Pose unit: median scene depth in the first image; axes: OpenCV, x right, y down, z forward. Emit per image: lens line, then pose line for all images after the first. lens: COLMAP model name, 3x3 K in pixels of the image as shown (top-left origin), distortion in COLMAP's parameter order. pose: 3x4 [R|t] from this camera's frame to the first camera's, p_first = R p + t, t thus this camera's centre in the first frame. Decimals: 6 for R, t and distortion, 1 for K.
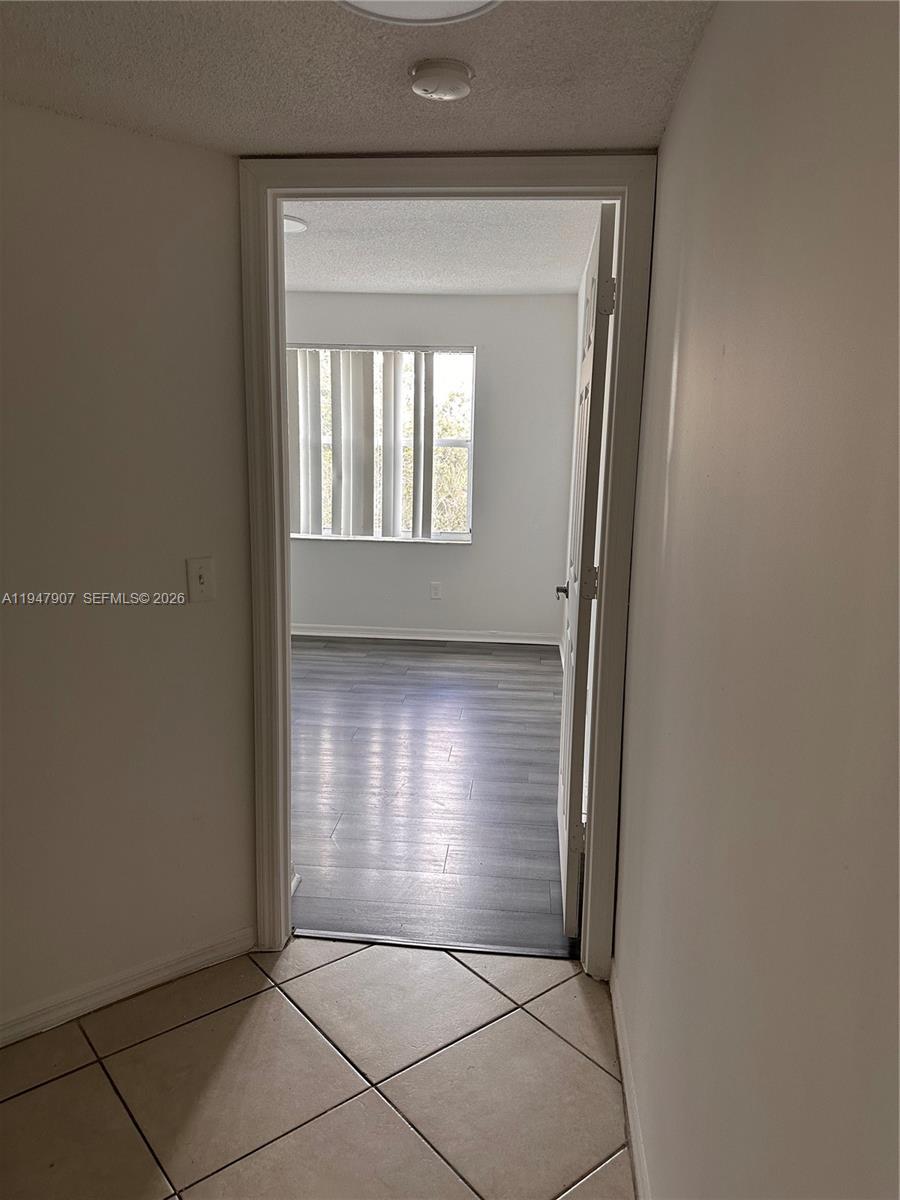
lens RADIAL K [[848.9, 0, 451.6], [0, 848.9, 605.6], [0, 0, 1]] dist [0.049574, -0.061289]
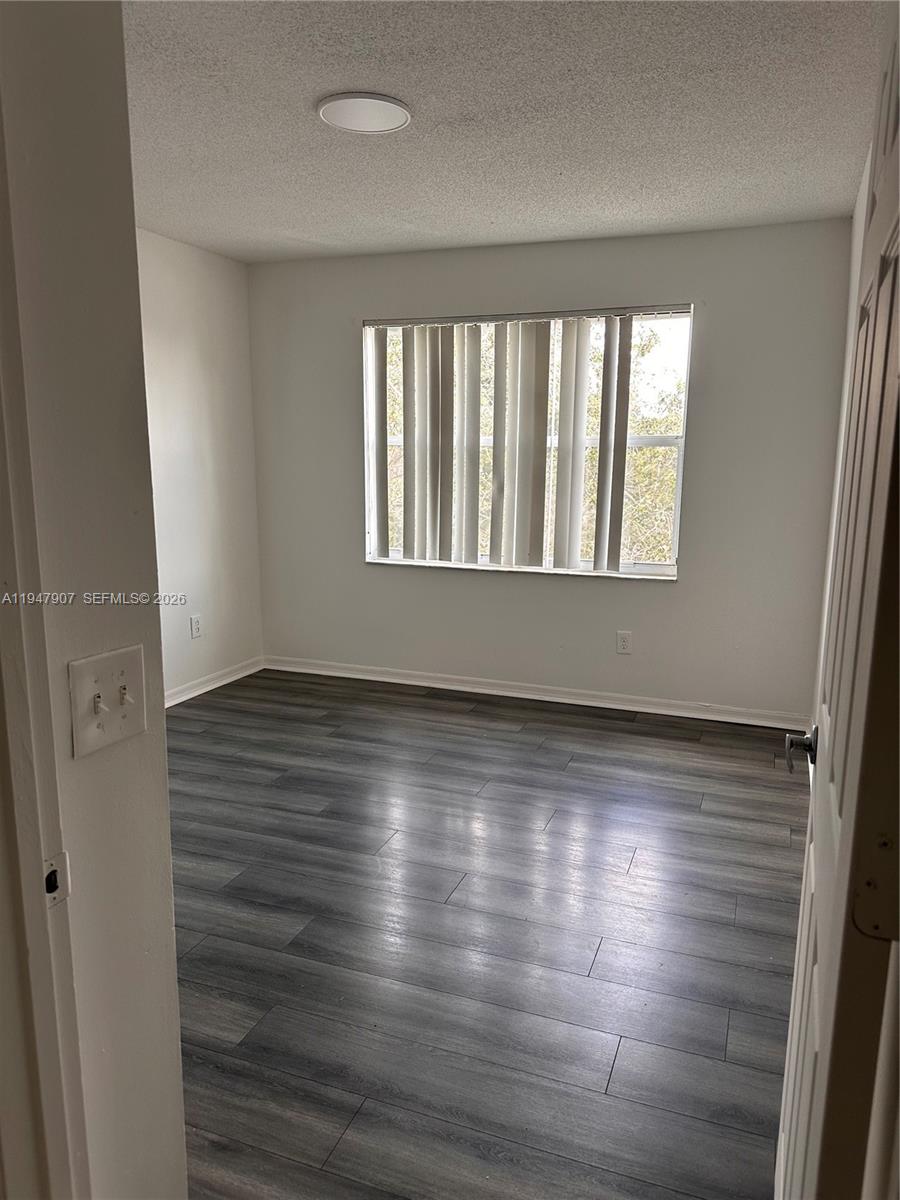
lens RADIAL K [[848.9, 0, 451.6], [0, 848.9, 605.6], [0, 0, 1]] dist [0.049574, -0.061289]
pose [[0.961903, 0.033805, -0.271293, 0.036339], [-0.036419, 0.999326, -0.004608, -0.041549], [0.270955, 0.014313, 0.962486, 0.258603]]
